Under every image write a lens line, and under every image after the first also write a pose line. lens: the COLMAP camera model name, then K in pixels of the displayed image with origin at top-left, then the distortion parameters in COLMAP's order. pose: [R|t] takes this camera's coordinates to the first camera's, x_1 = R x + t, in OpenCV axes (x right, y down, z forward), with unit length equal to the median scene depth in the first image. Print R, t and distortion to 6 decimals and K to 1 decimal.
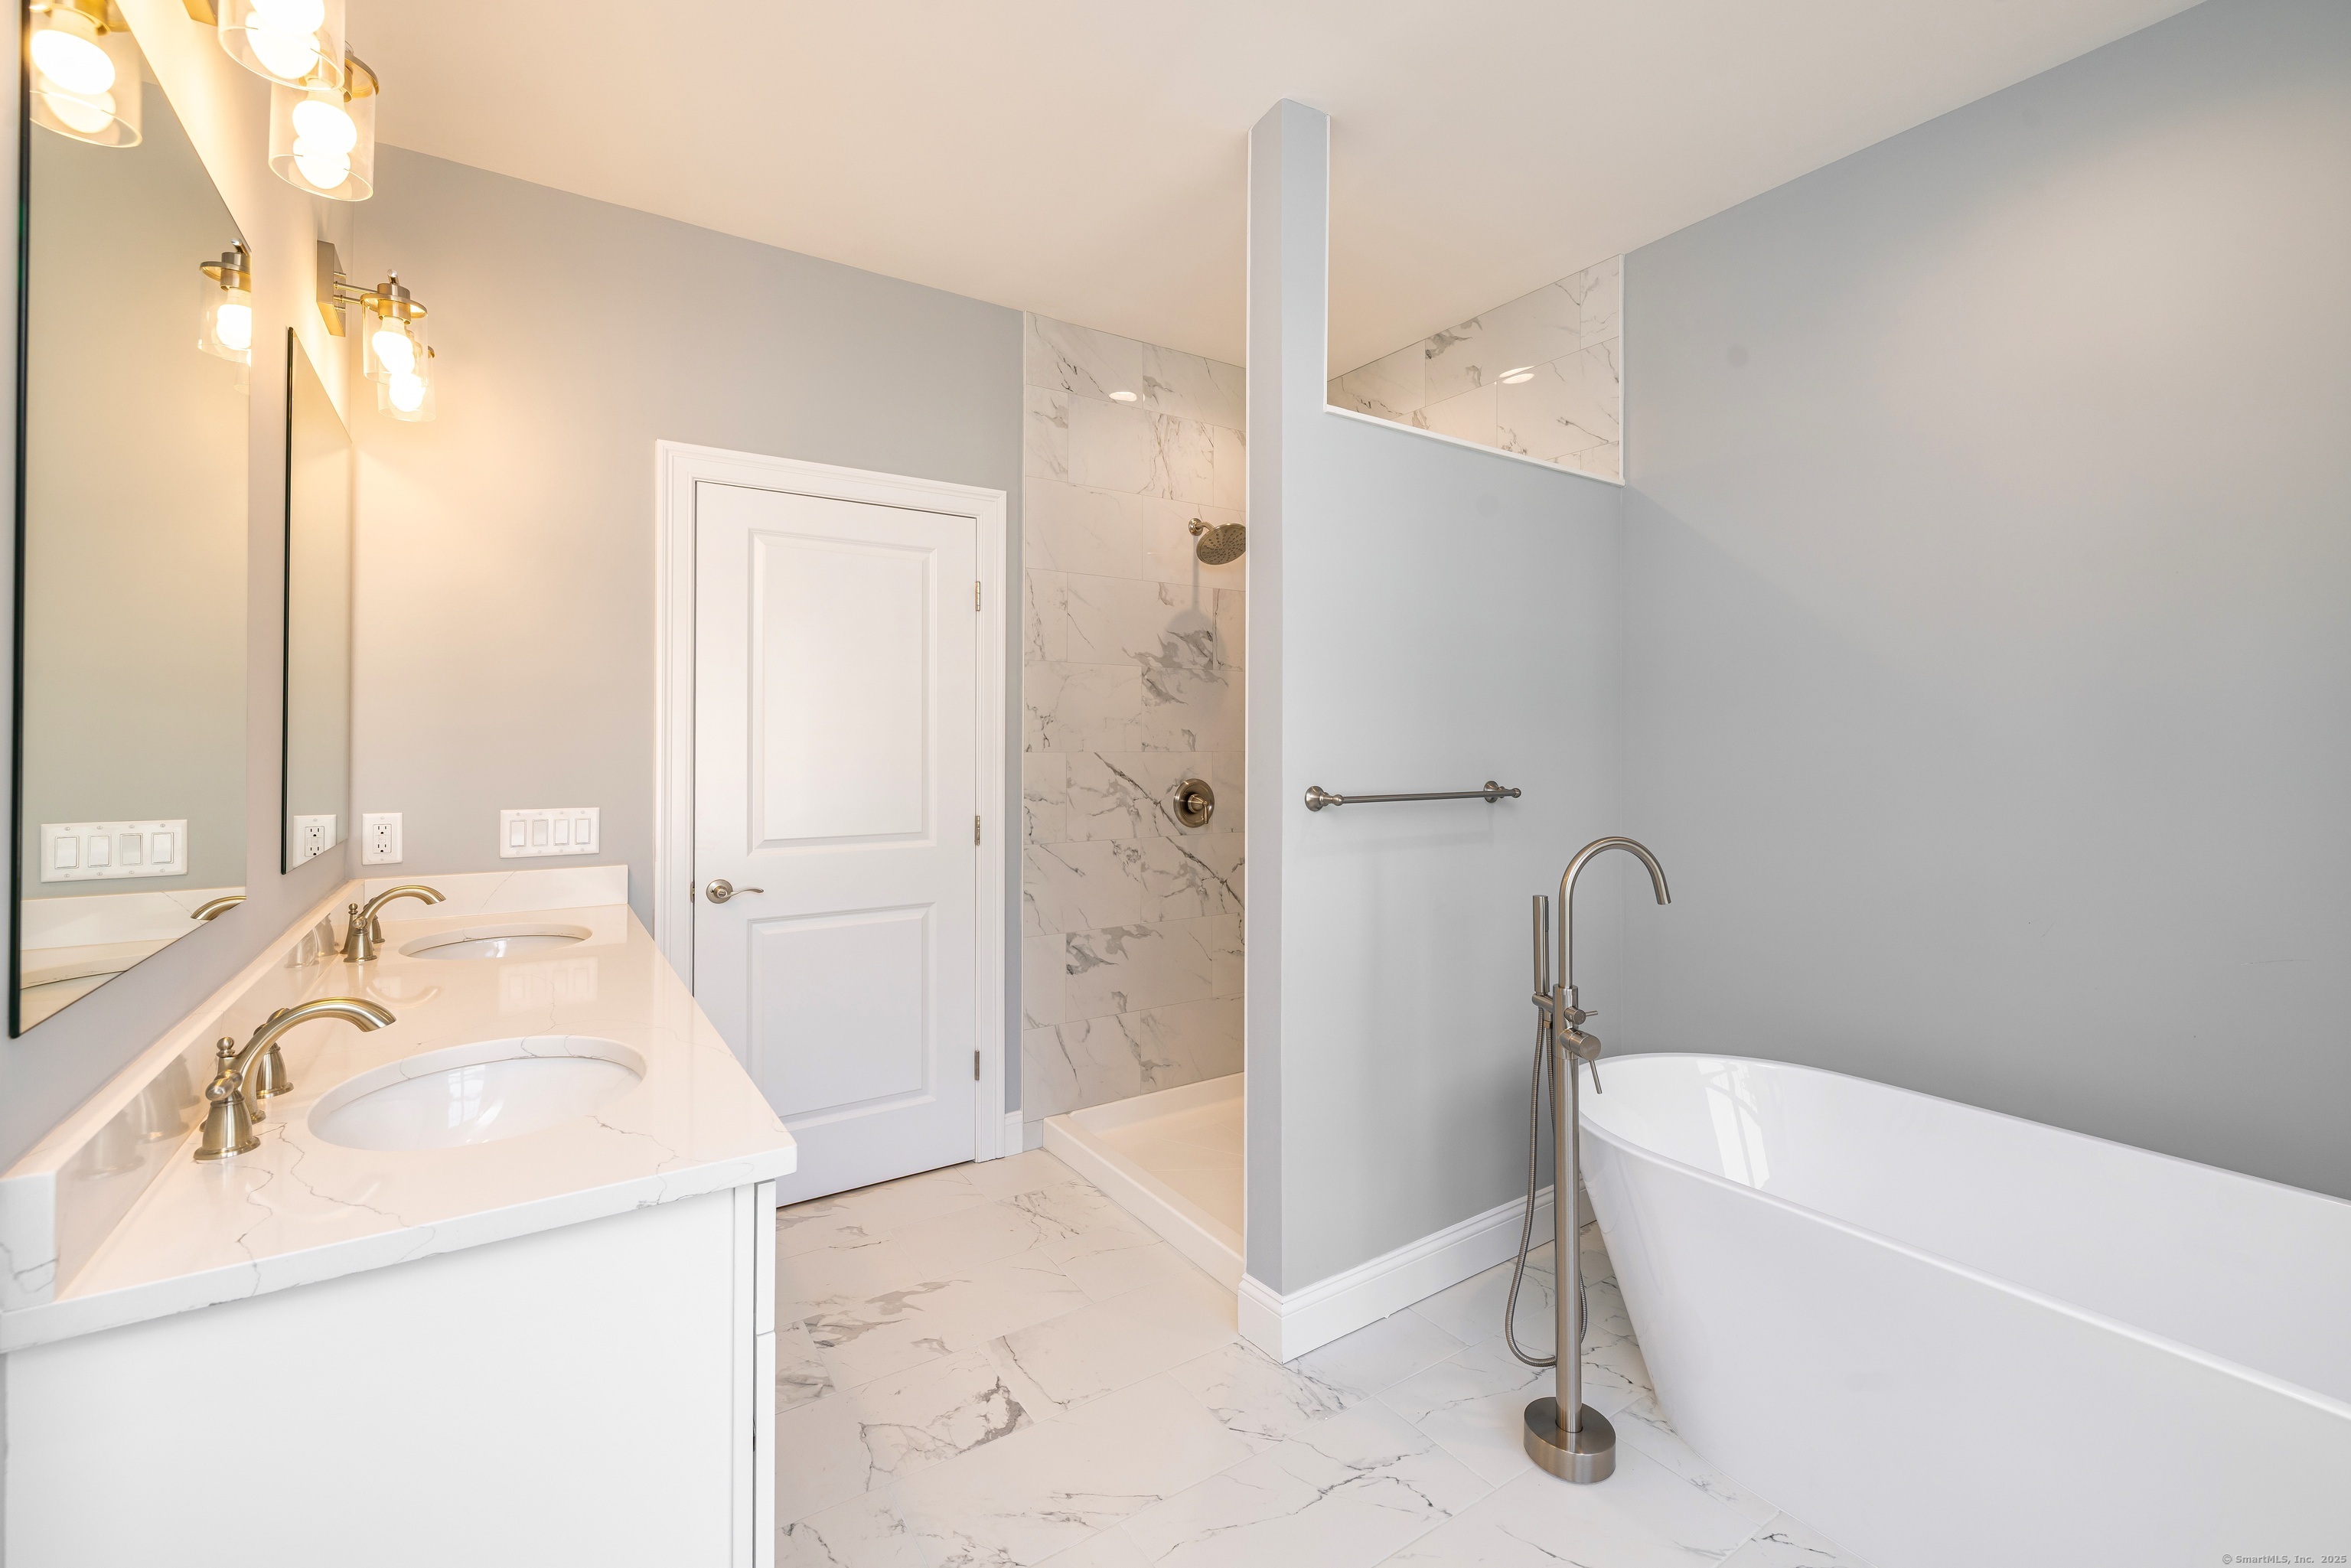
lens RADIAL K [[1005.9, 0, 1181.5], [0, 1005.9, 741.3], [0, 0, 1]] dist [0.002242, 0.000410]
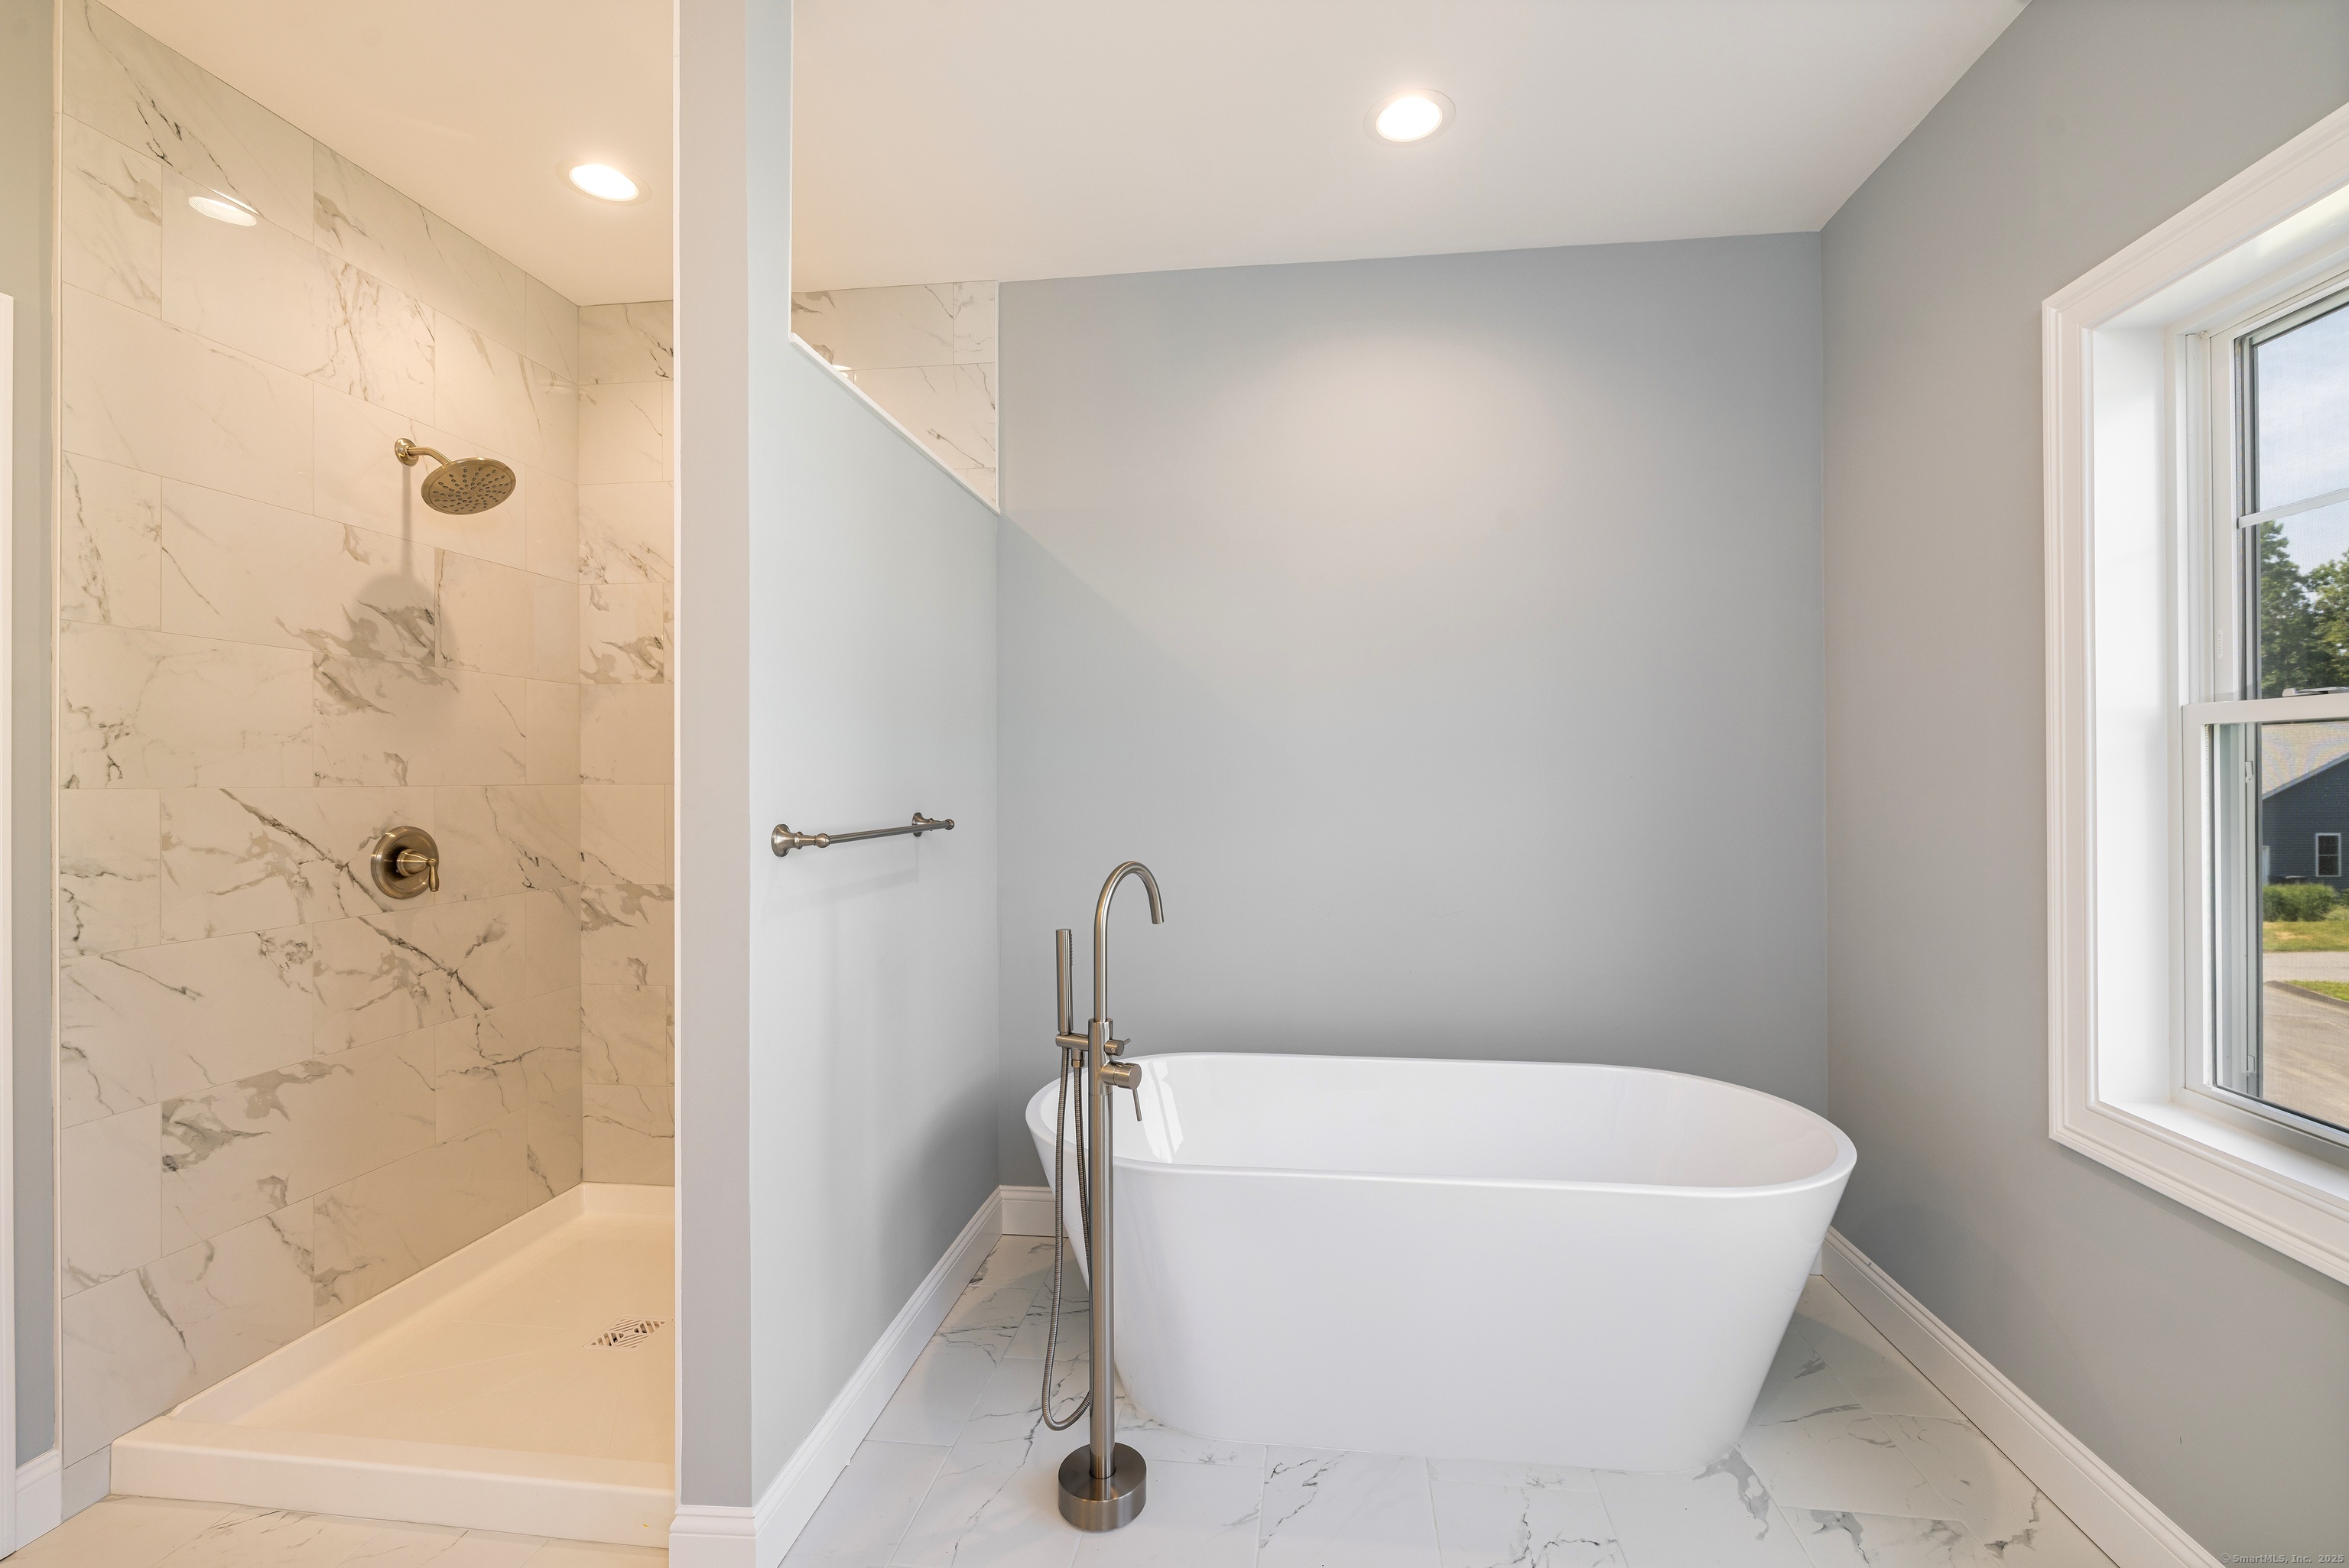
lens RADIAL K [[1003.3, 0, 1187.1], [0, 1003.3, 780.1], [0, 0, 1]] dist [-0.000279, 0.000182]
pose [[0.649774, -0.005585, 0.760107, -0.172277], [0.003649, 0.999984, 0.004229, 0.005943], [-0.760119, 0.000026, 0.649784, 0.183745]]
